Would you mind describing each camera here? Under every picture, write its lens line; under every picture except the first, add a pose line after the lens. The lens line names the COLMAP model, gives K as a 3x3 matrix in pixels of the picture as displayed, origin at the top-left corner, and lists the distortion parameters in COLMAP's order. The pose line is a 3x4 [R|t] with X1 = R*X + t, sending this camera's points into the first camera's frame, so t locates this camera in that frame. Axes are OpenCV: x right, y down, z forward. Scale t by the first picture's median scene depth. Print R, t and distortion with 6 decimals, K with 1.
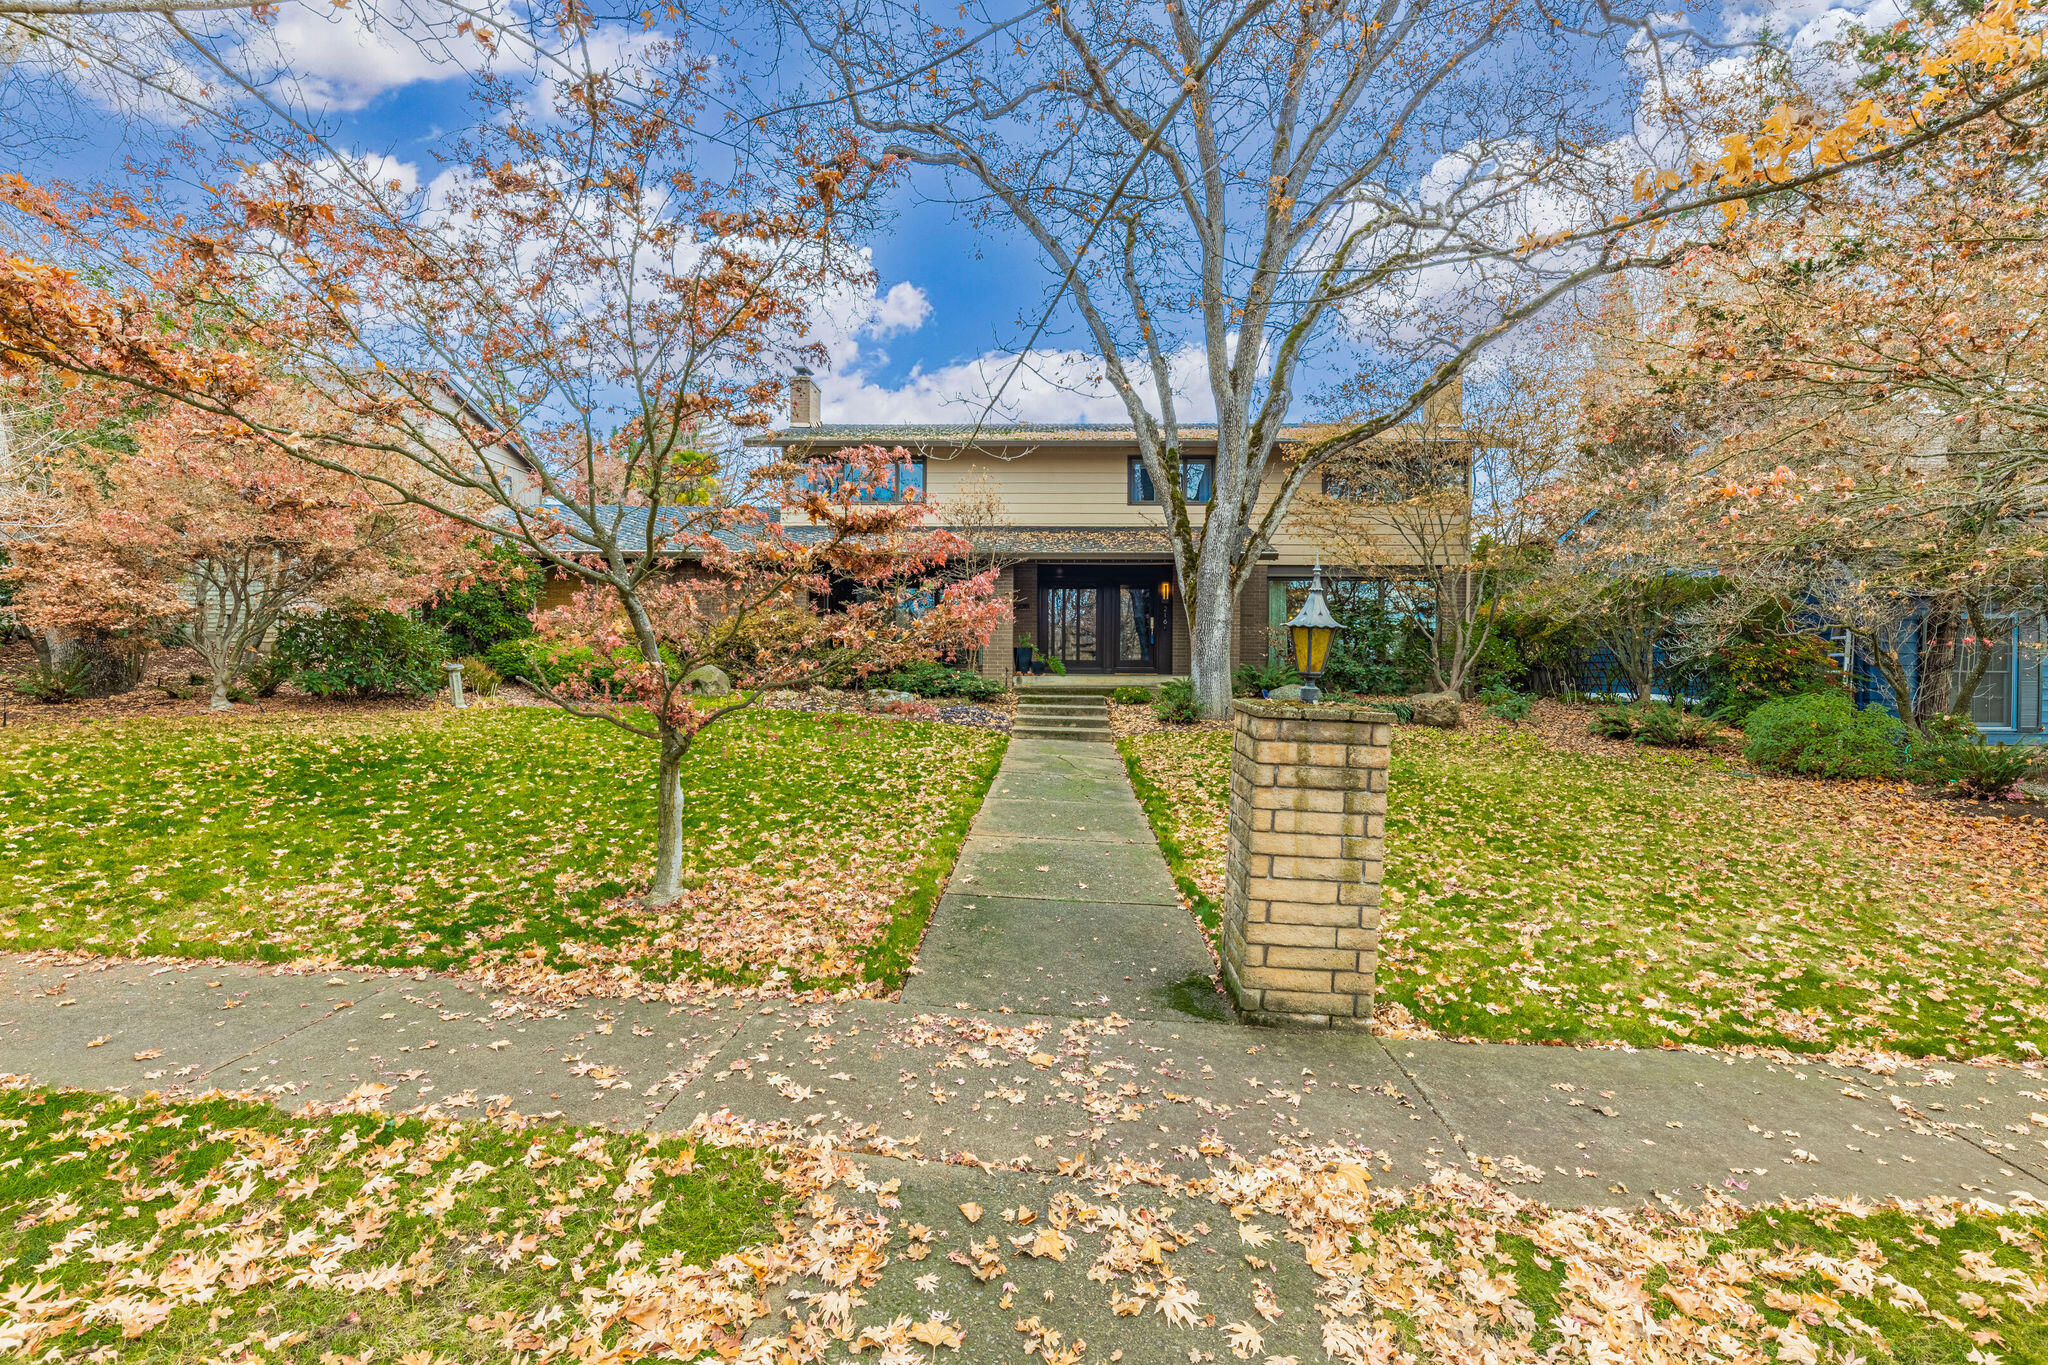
lens RADIAL K [[916.9, 0, 1024.0], [0, 916.9, 682.5], [0, 0, 1]] dist [-0.001493, -0.000016]
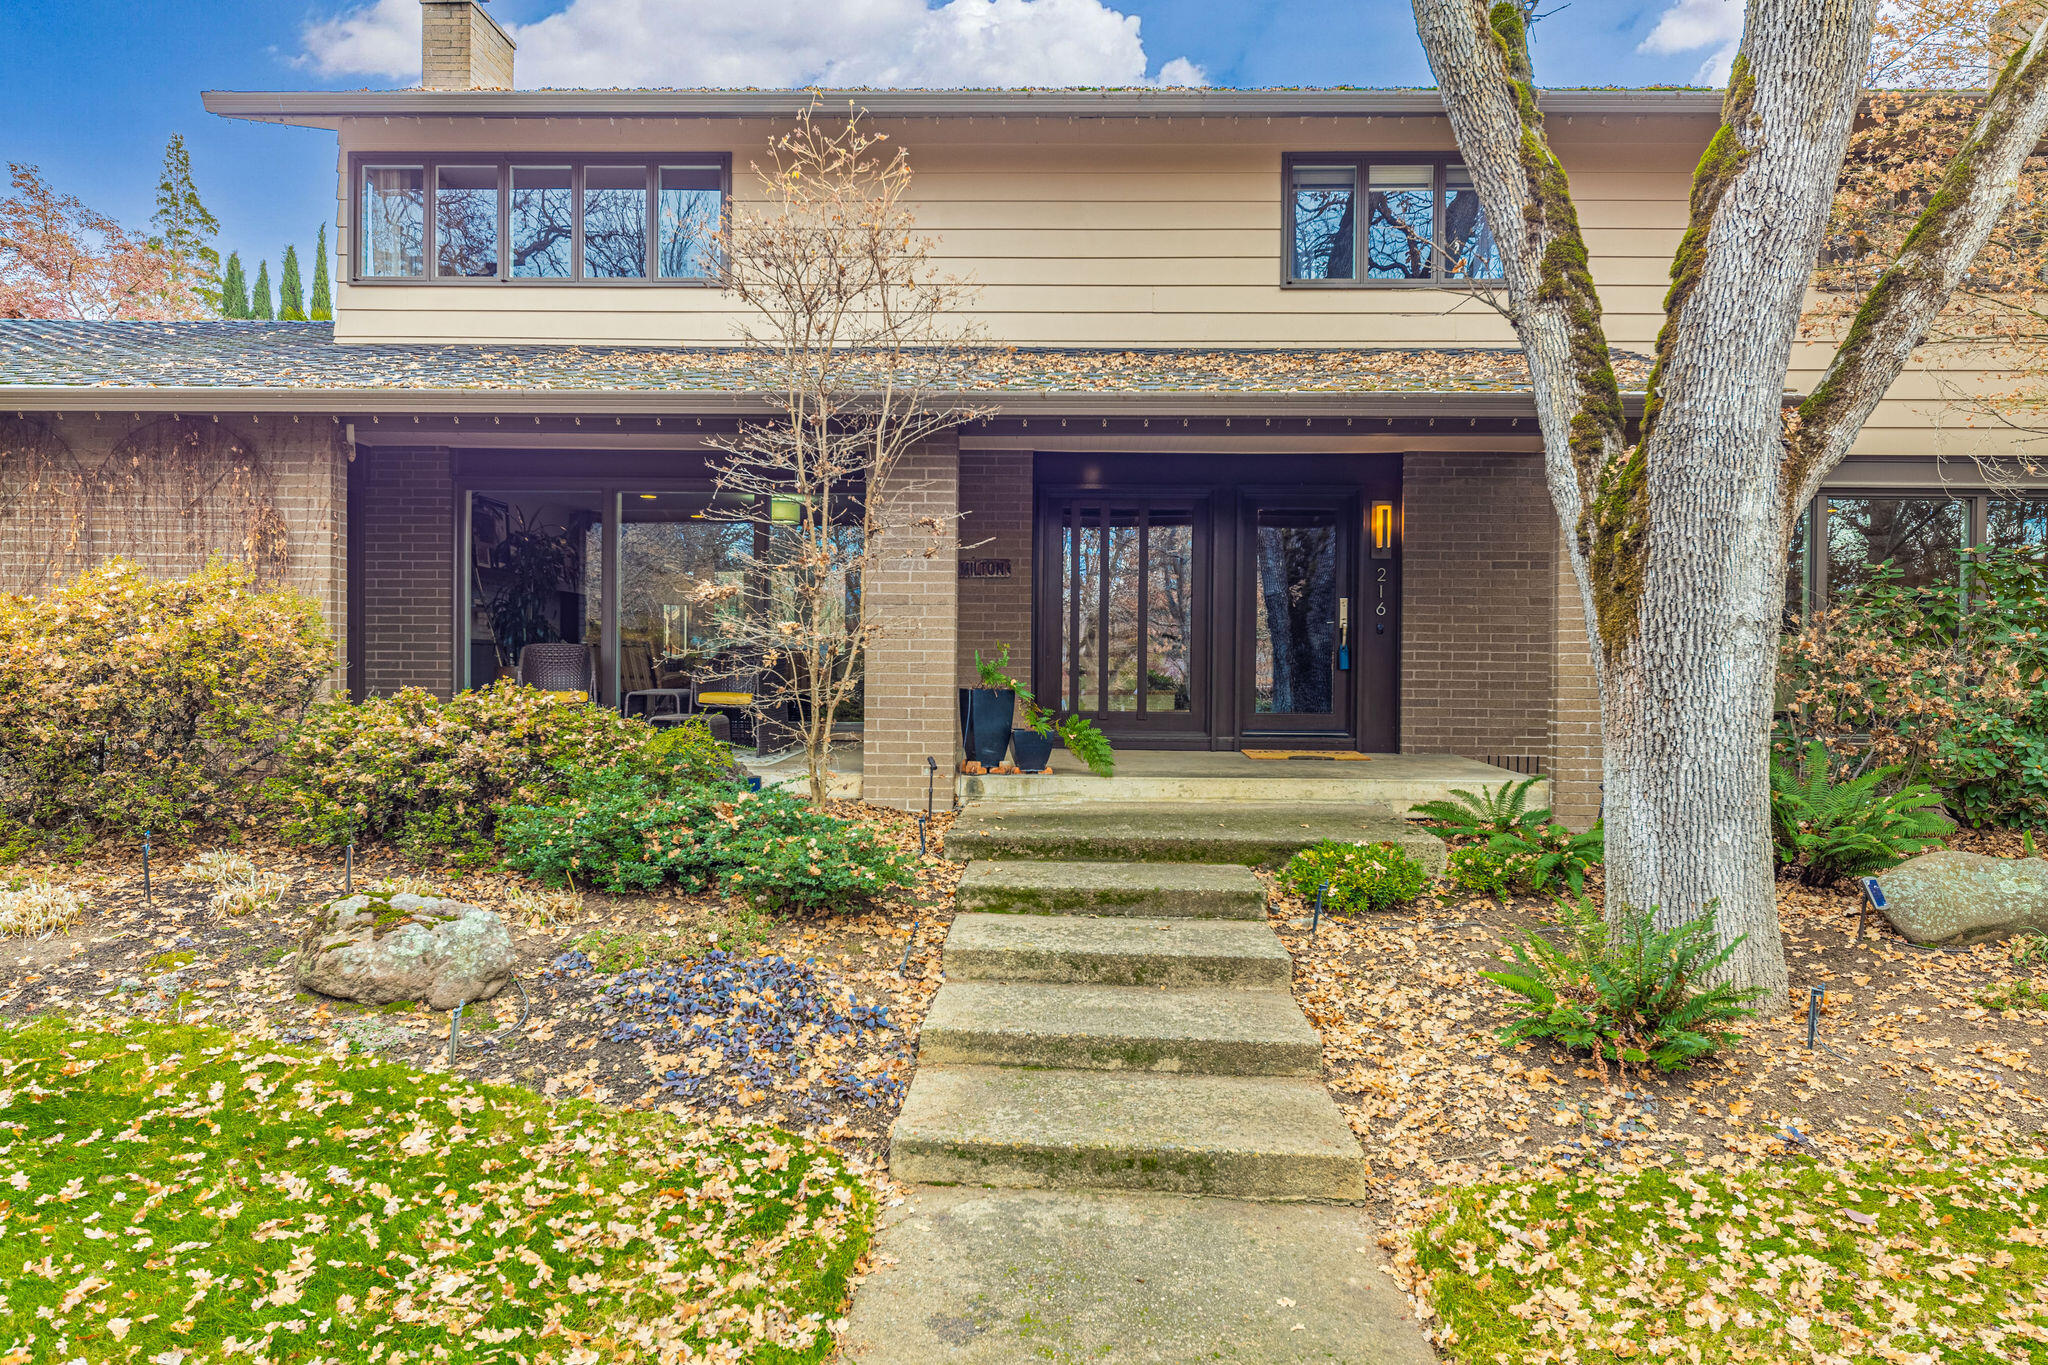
lens RADIAL K [[1355.0, 0, 1024.0], [0, 1355.0, 682.5], [0, 0, 1]] dist [0.046276, -0.000236]
pose [[0.999990, 0.003701, -0.002400, 0.013960], [-0.003707, 0.999991, -0.002287, -0.040566], [0.002391, 0.002296, 0.999995, 0.519418]]
